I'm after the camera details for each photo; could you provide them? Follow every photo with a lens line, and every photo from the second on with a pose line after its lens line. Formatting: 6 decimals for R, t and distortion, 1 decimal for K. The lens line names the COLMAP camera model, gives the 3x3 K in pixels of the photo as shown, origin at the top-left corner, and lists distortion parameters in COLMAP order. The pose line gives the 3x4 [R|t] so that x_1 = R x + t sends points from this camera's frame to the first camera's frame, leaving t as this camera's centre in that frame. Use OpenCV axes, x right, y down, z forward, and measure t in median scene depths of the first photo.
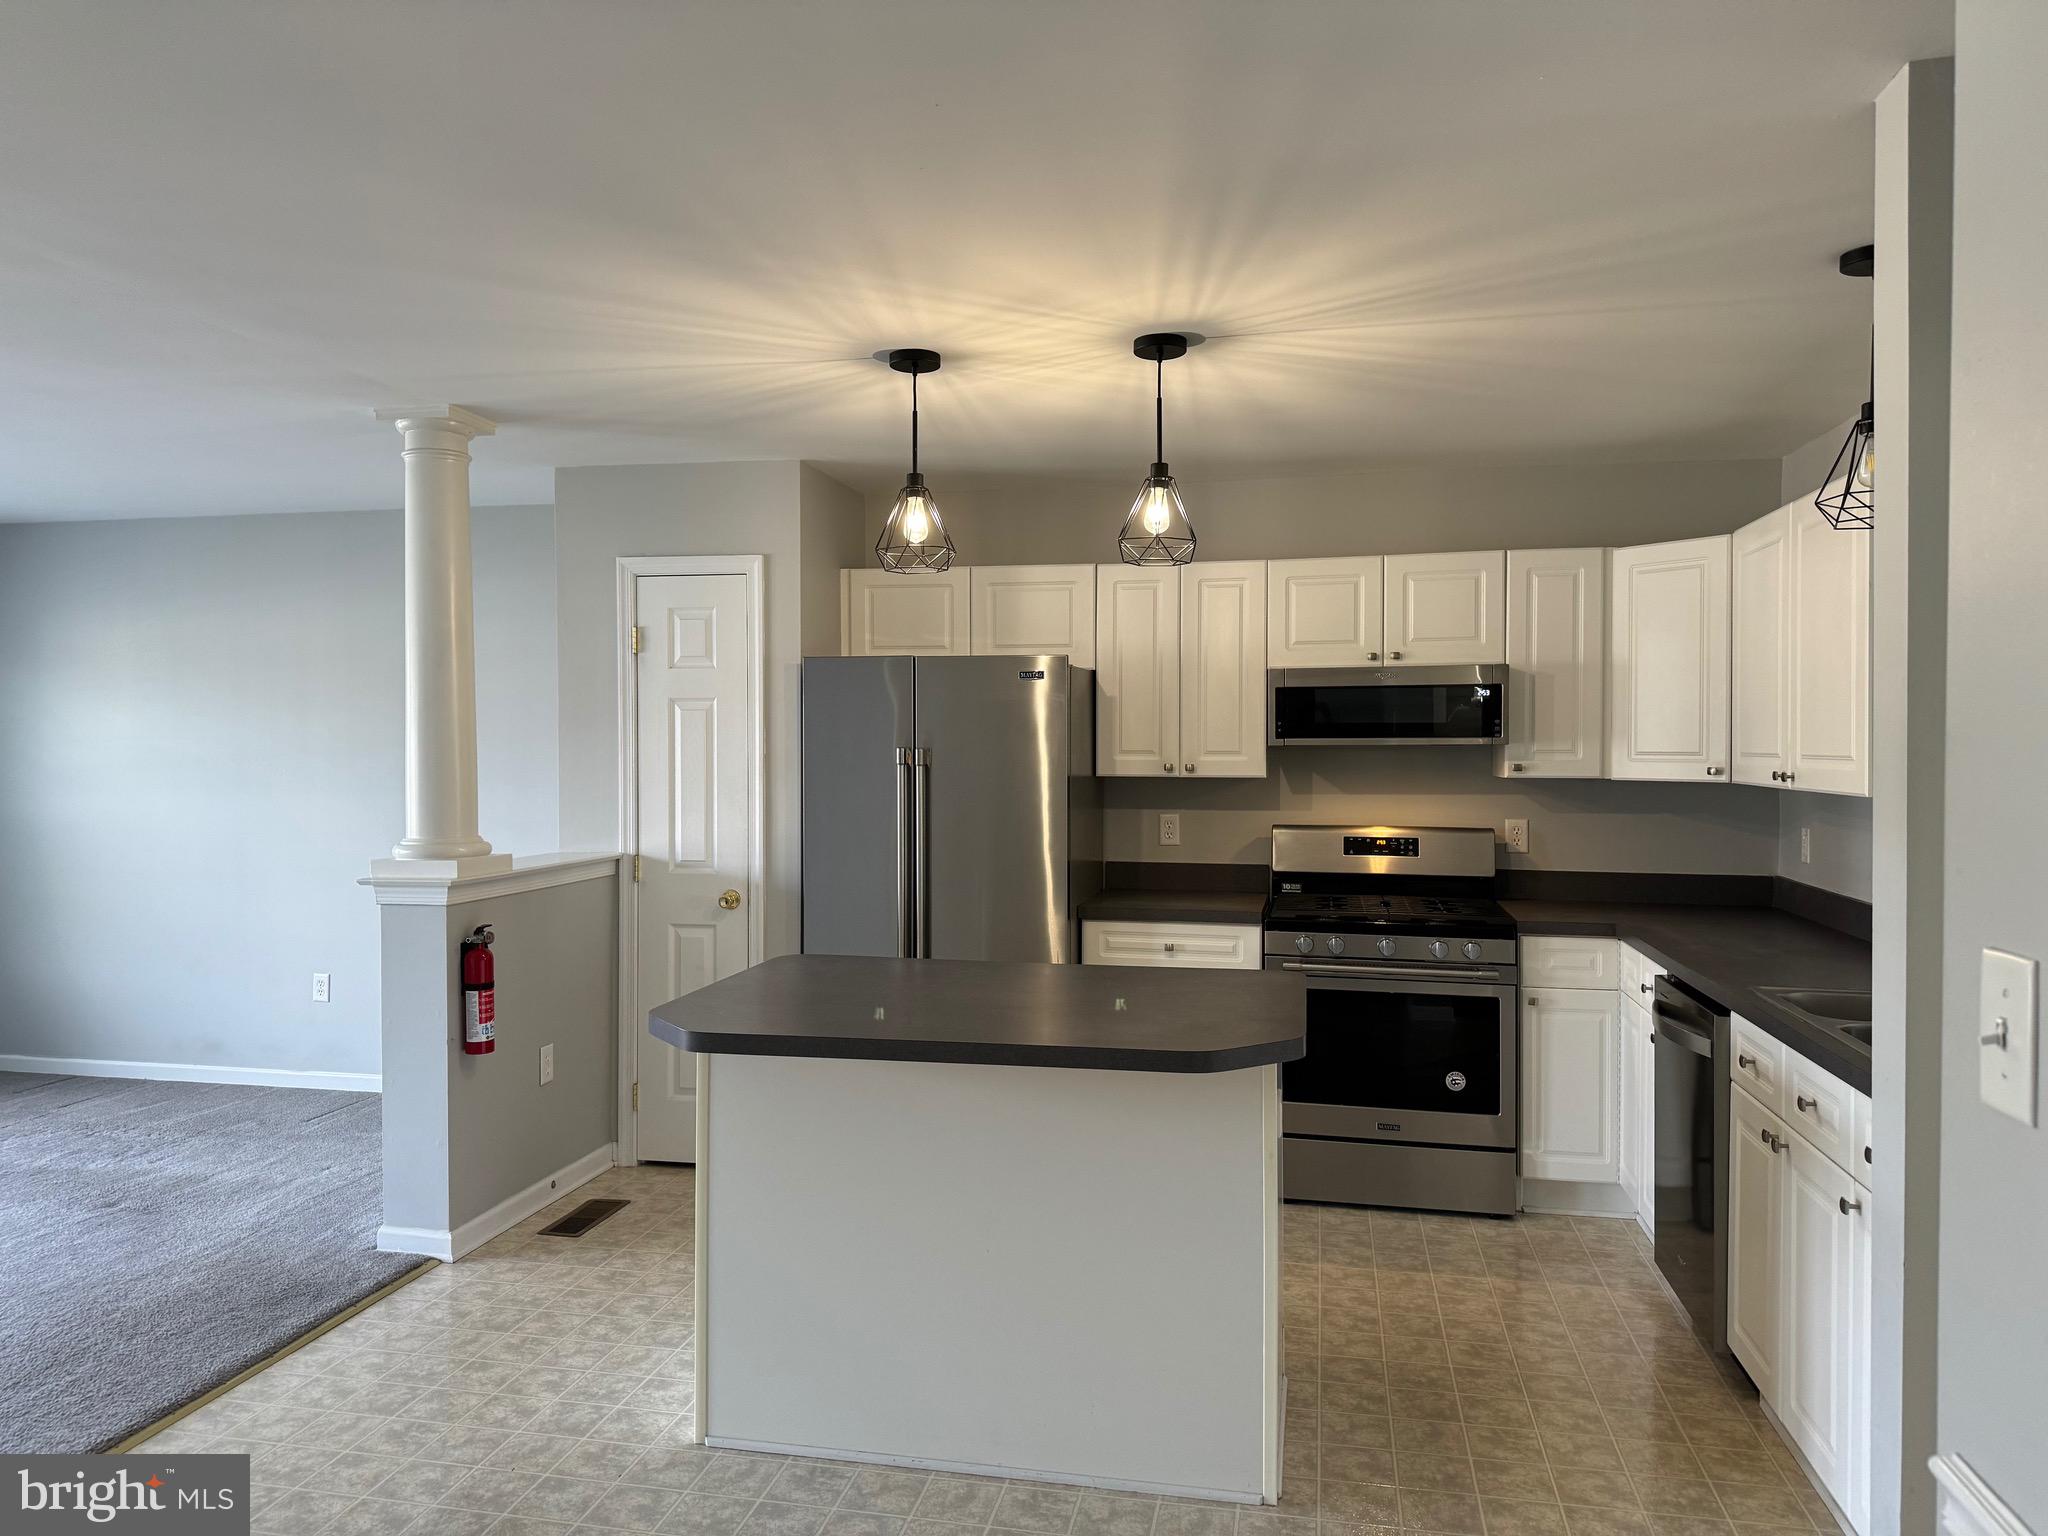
lens RADIAL K [[1436.6, 0, 1022.3], [0, 1436.6, 769.9], [0, 0, 1]] dist [0.075768, -0.081975]
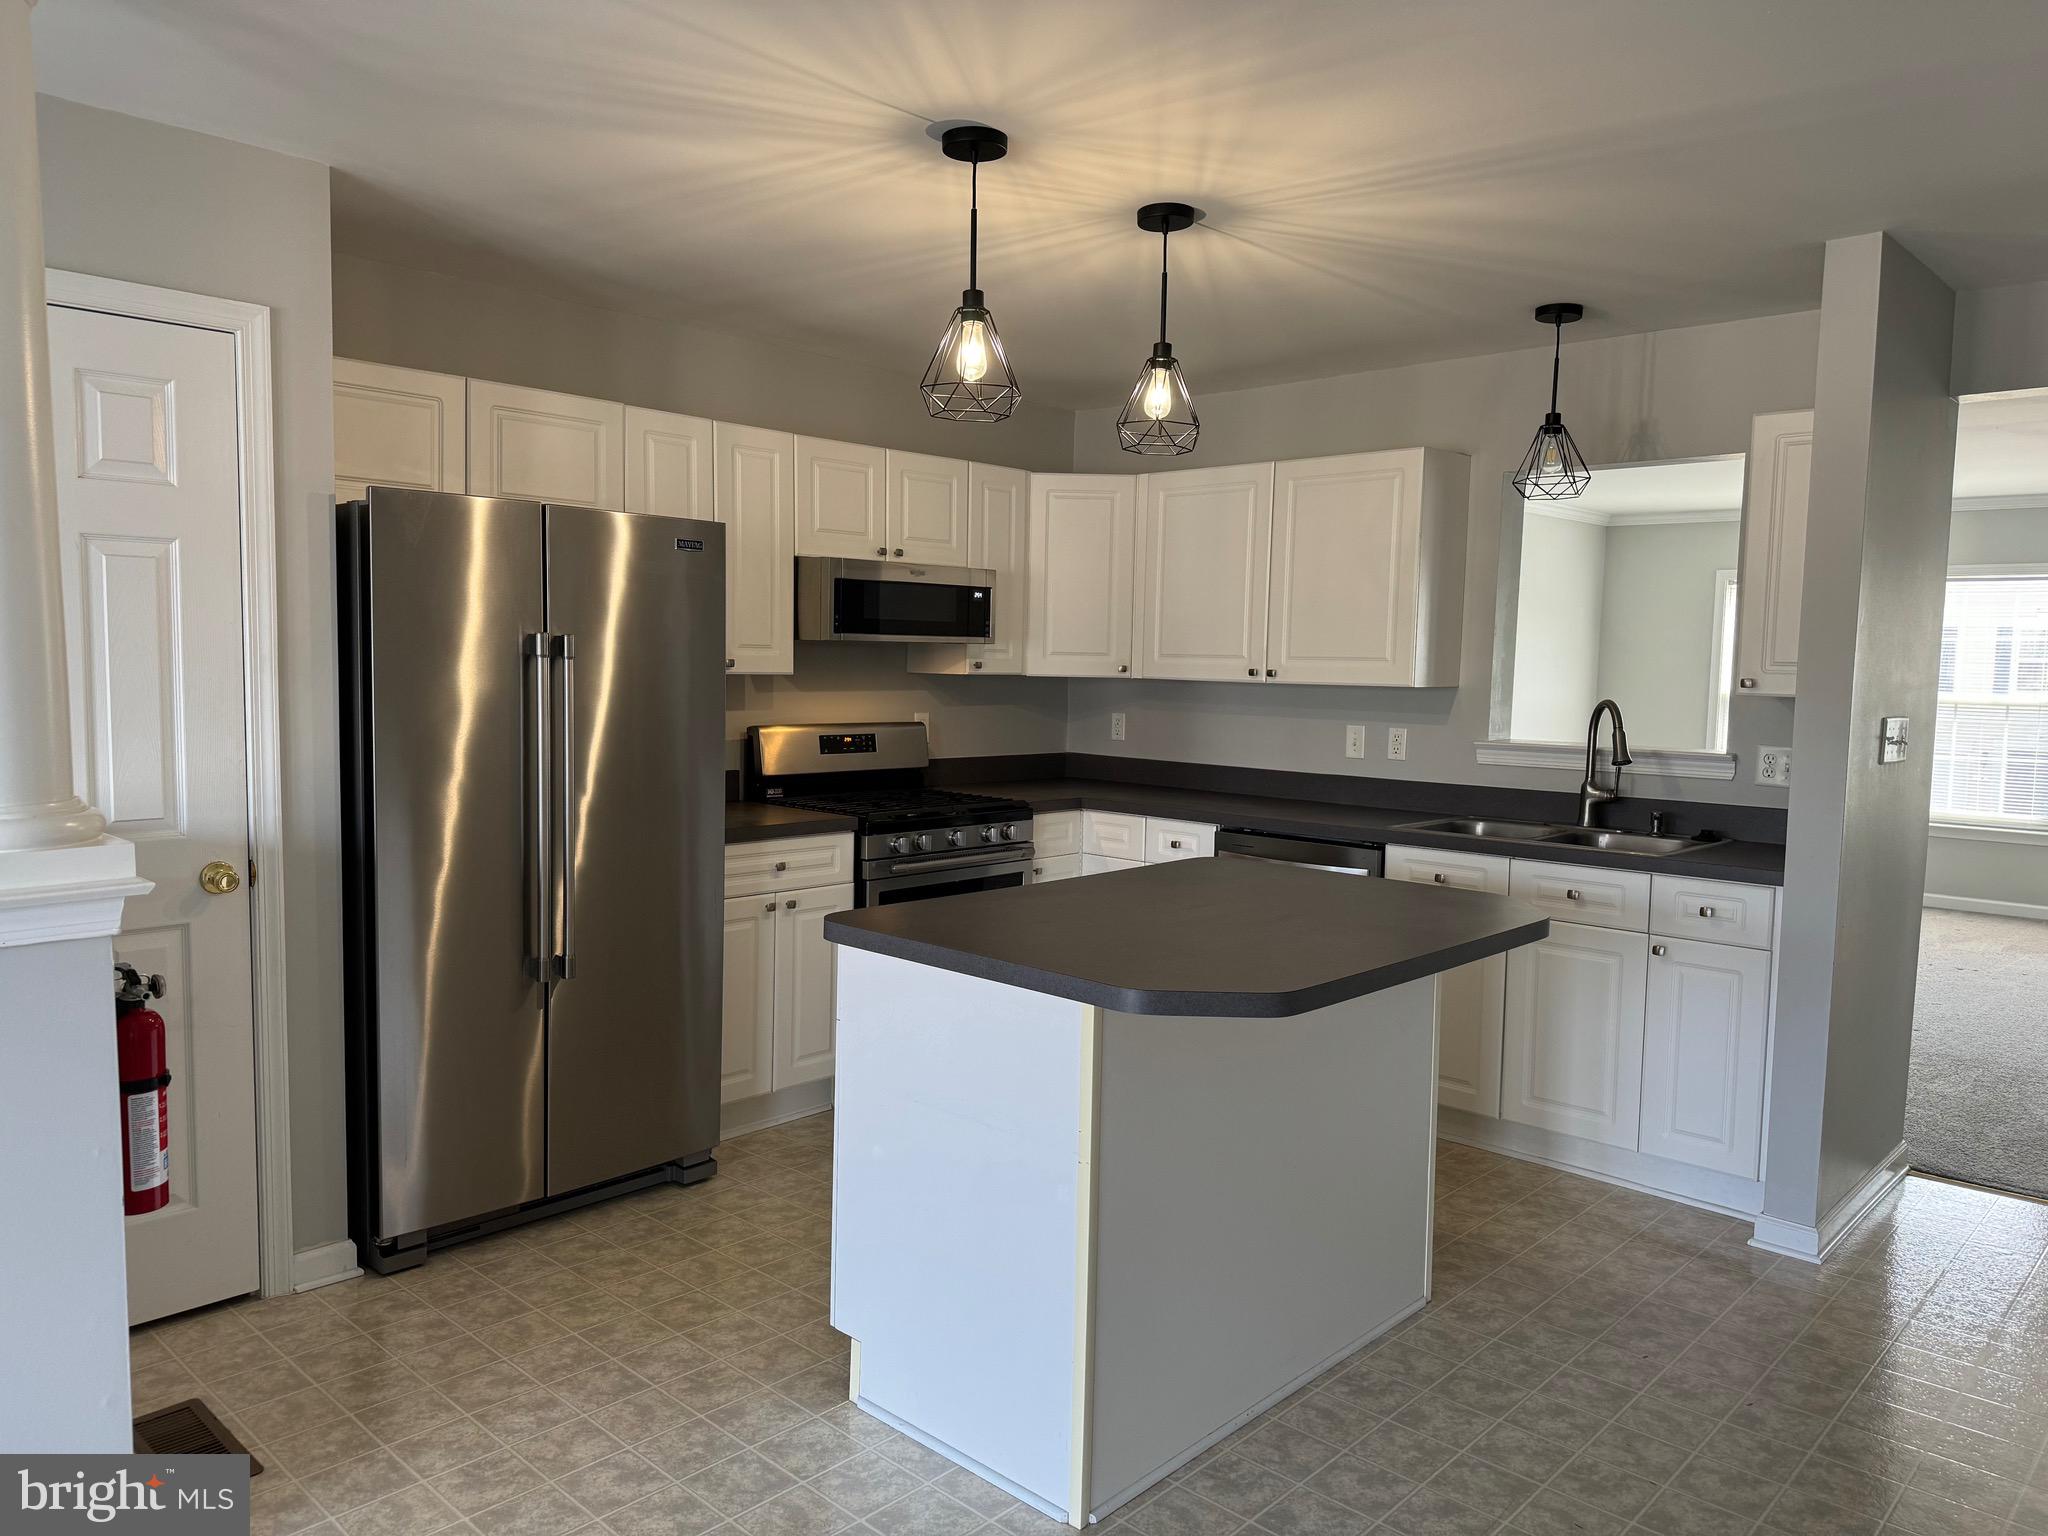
lens RADIAL K [[1436.6, 0, 1025.0], [0, 1436.6, 768.2], [0, 0, 1]] dist [0.075768, -0.081975]
pose [[0.515091, -0.057277, 0.855220, -0.594277], [-0.000209, 0.997756, 0.066950, 0.003754], [-0.857135, -0.034664, 0.513923, 0.432909]]
